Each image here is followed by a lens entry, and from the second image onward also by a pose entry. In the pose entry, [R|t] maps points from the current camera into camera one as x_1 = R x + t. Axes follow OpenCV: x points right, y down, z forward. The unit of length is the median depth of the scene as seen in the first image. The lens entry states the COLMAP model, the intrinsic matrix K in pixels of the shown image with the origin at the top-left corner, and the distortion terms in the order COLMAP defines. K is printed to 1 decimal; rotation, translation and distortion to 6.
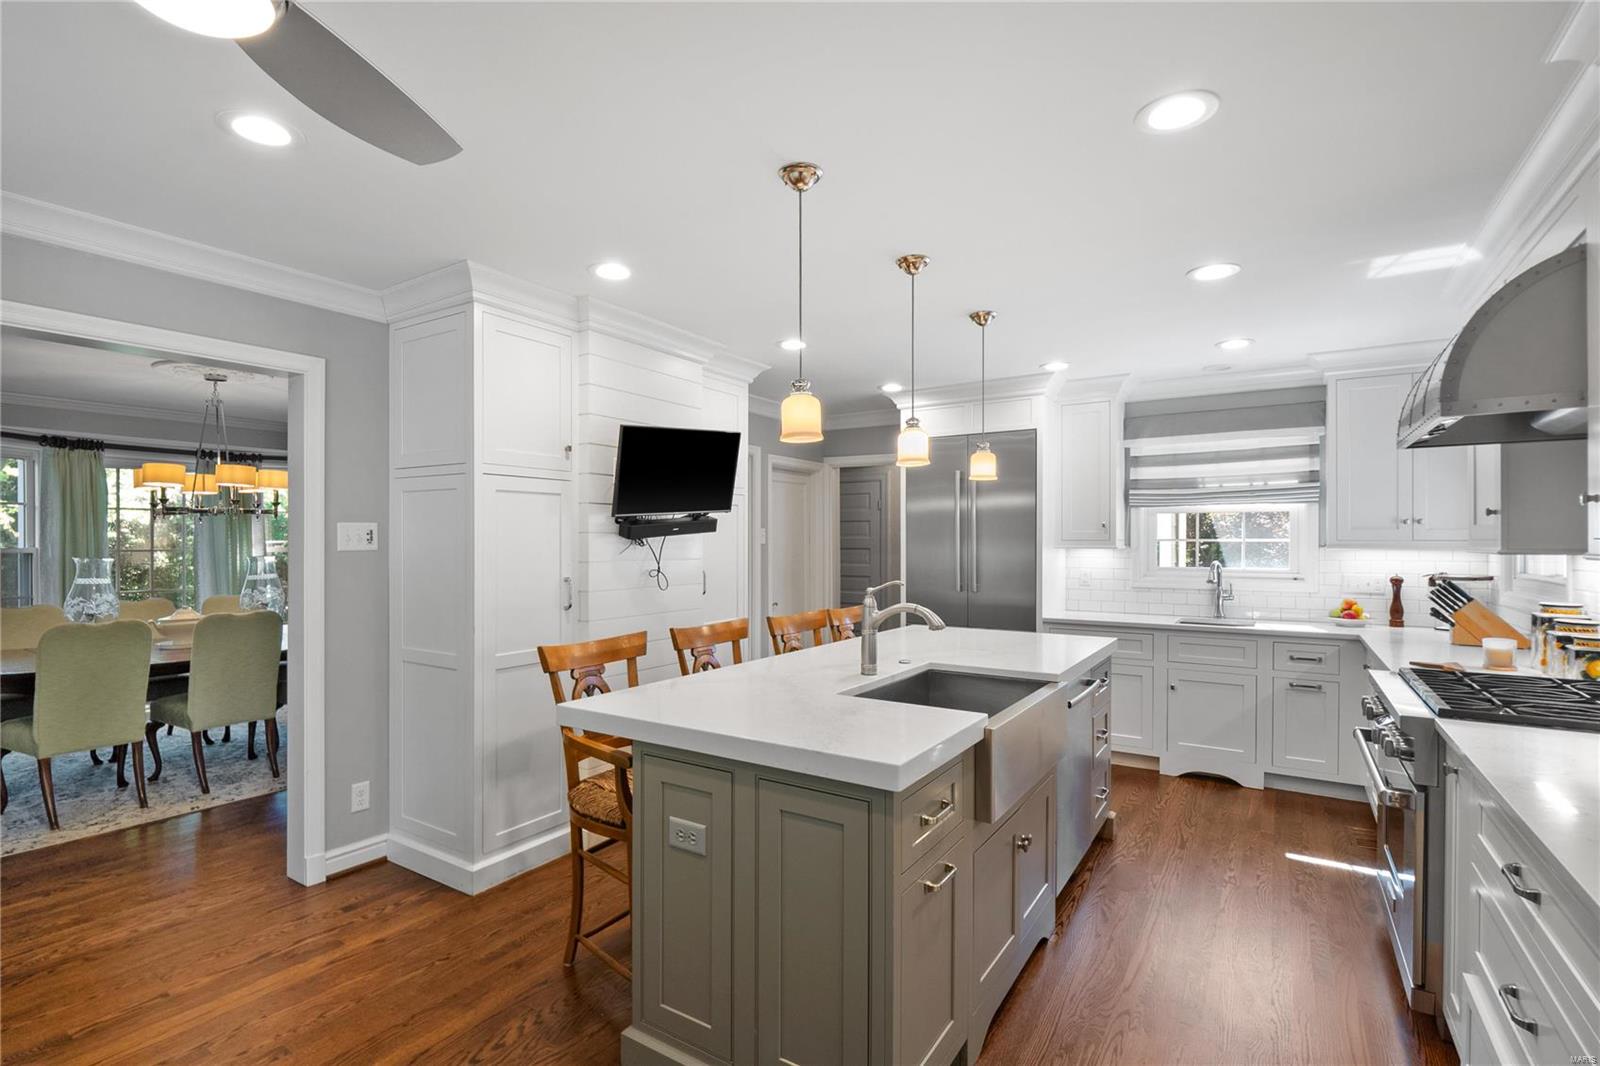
lens RADIAL K [[761.6, 0, 800.2], [0, 761.6, 543.7], [0, 0, 1]] dist [-0.009035, -0.000853]
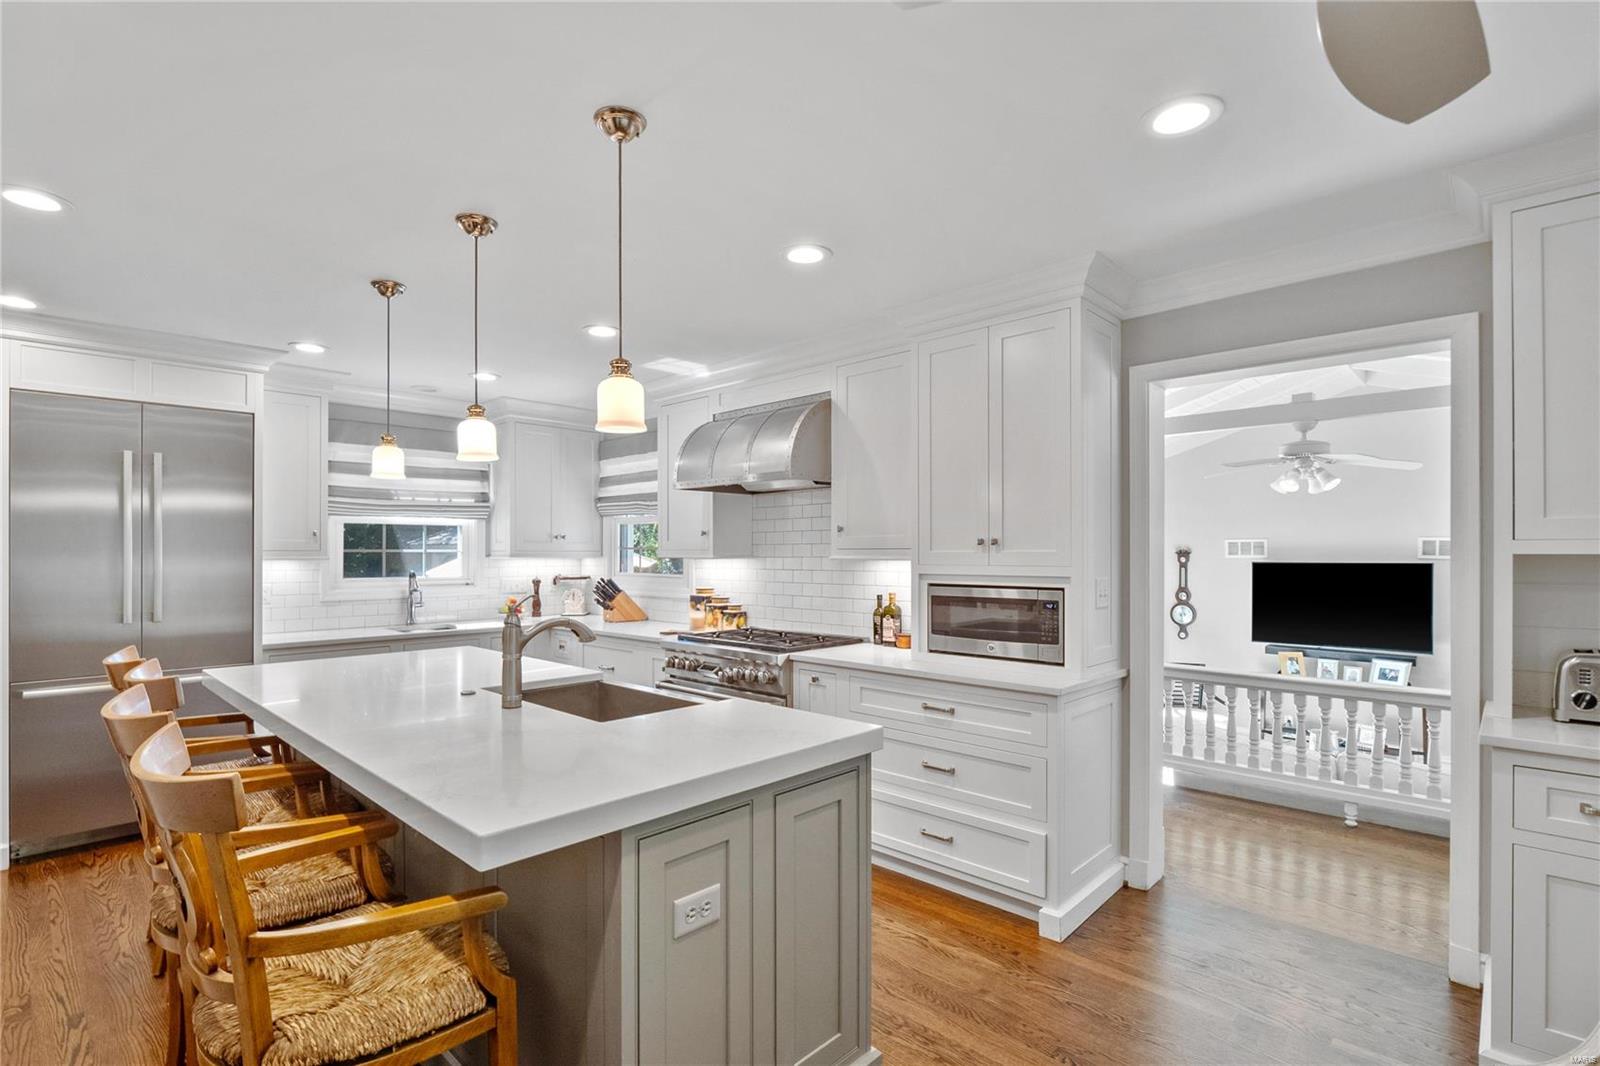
lens RADIAL K [[761.6, 0, 758.6], [0, 761.6, 559.6], [0, 0, 1]] dist [-0.009035, -0.000853]
pose [[0.205107, -0.009755, 0.978691, -0.402912], [0.005377, 0.999946, 0.008840, 0.000655], [-0.978725, 0.003449, 0.205148, 0.333422]]
